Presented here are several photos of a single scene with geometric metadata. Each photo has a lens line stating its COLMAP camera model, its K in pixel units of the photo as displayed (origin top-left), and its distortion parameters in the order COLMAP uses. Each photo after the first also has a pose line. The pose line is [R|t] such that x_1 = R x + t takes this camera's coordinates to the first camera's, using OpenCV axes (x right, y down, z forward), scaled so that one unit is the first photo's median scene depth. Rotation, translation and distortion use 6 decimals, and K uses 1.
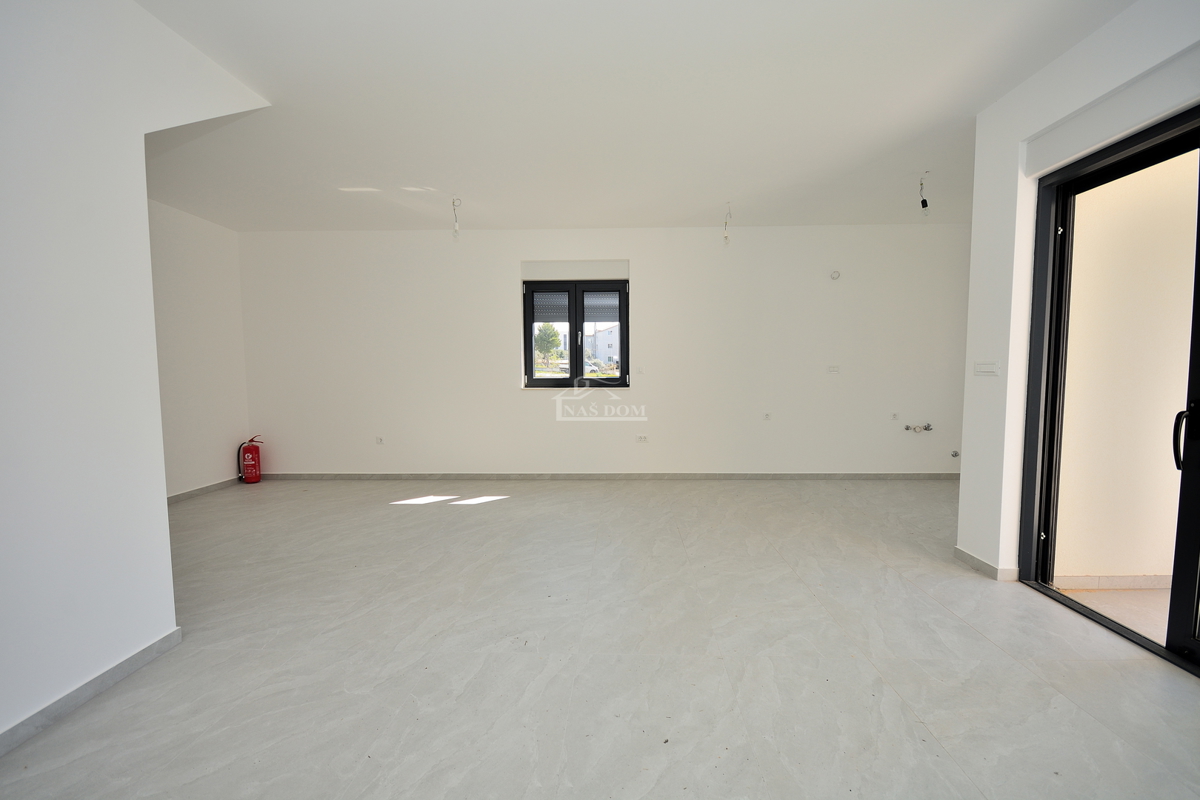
lens RADIAL K [[526.3, 0, 604.5], [0, 526.3, 410.4], [0, 0, 1]] dist [0.013240, -0.014215]
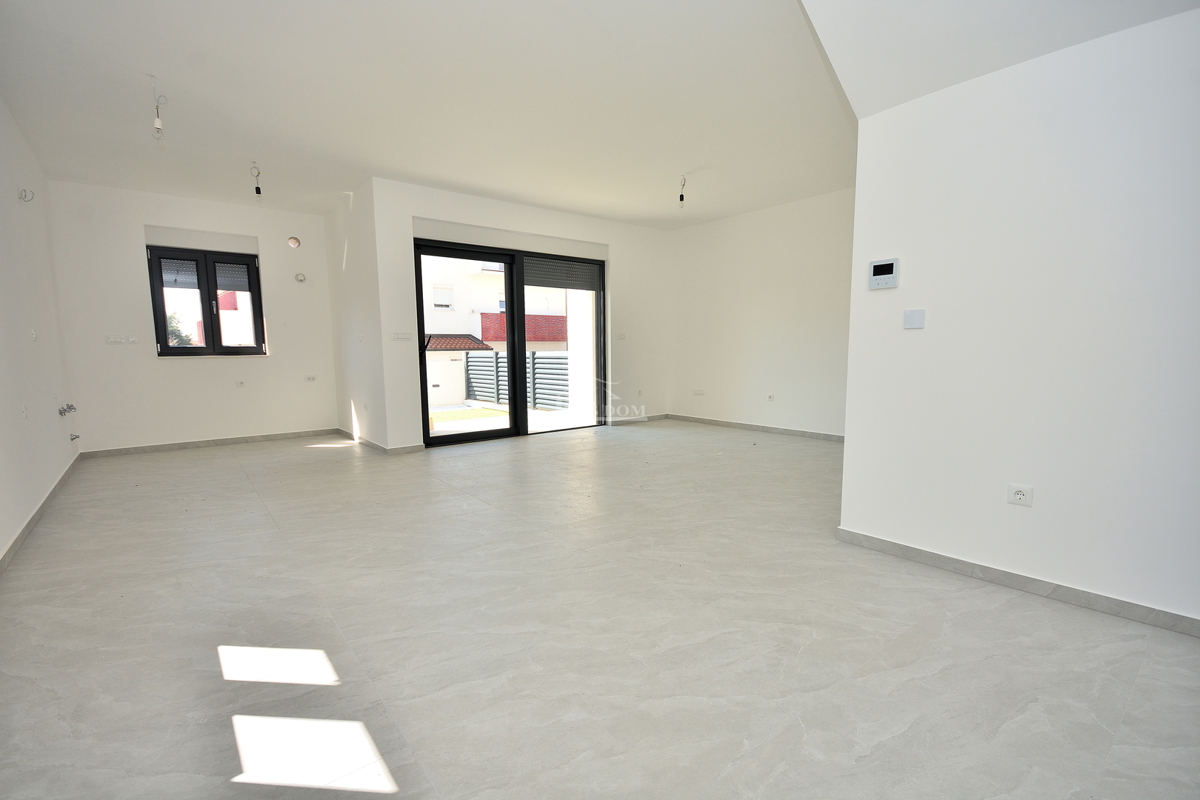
lens RADIAL K [[526.3, 0, 604.5], [0, 526.3, 410.4], [0, 0, 1]] dist [0.013240, -0.014215]
pose [[-0.659164, -0.076713, 0.748076, -0.952001], [0.068983, 0.984420, 0.161734, -0.068290], [-0.748829, 0.158214, -0.643602, 1.528048]]
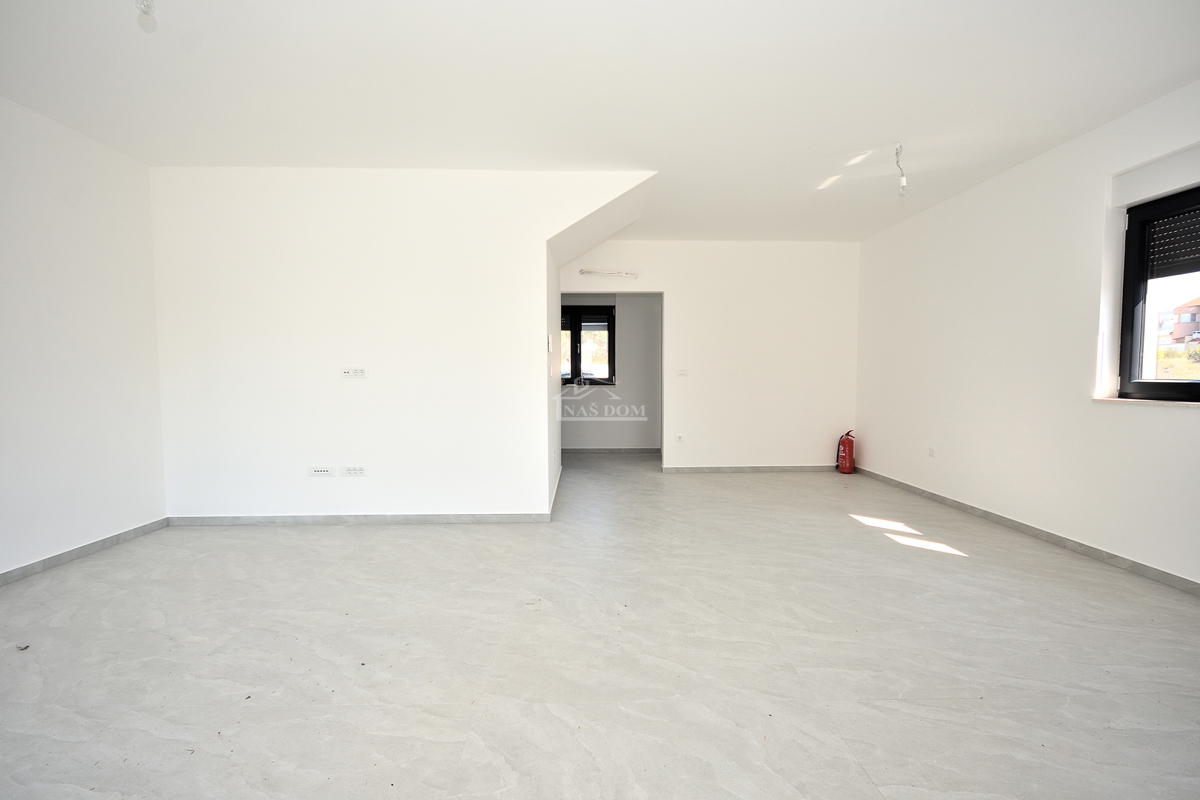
lens RADIAL K [[543.7, 0, 603.9], [0, 543.7, 411.4], [0, 0, 1]] dist [0.014540, -0.014935]
pose [[0.050363, 0.070917, -0.996210, 0.709686], [-0.073903, 0.995006, 0.067095, -0.047544], [0.995993, 0.070244, 0.055353, 0.745908]]
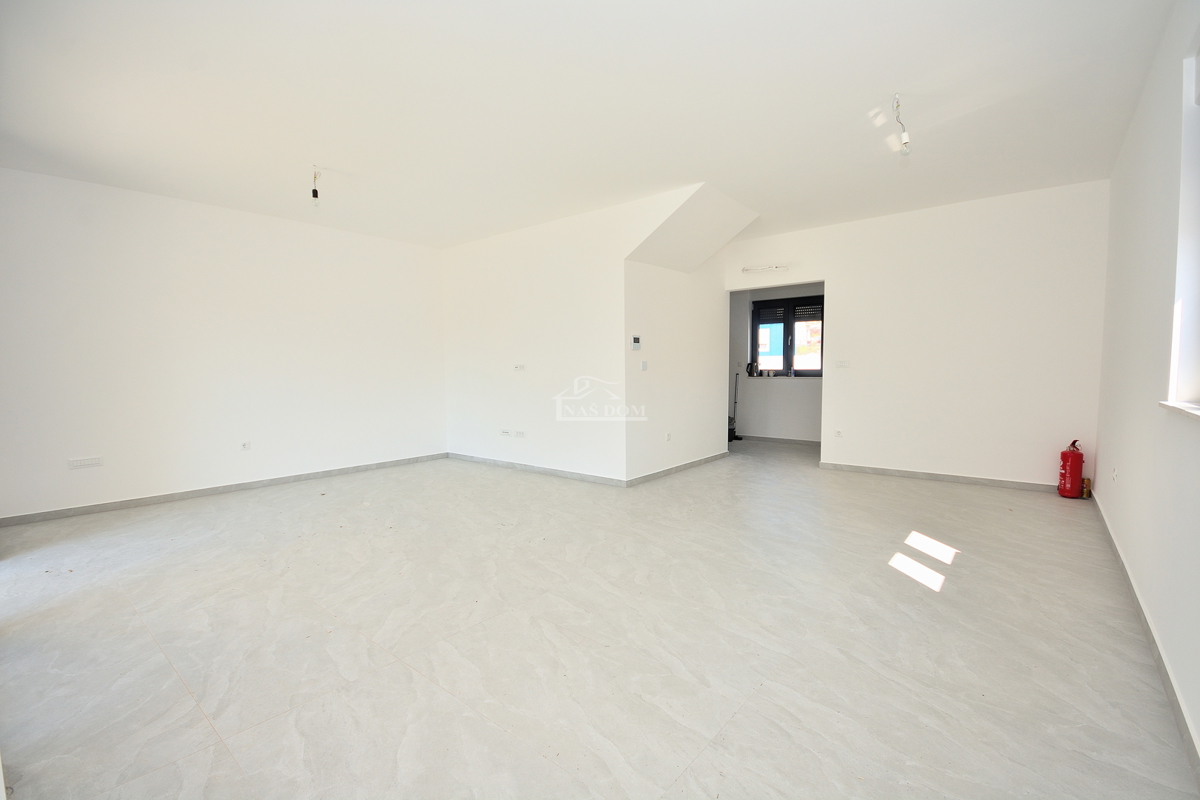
lens RADIAL K [[526.9, 0, 601.9], [0, 526.9, 409.9], [0, 0, 1]] dist [0.008036, -0.008571]
pose [[-0.617911, 0.074141, -0.782745, 0.670981], [-0.046015, 0.990428, 0.130137, -0.113542], [0.784901, 0.116431, -0.608584, 1.570587]]
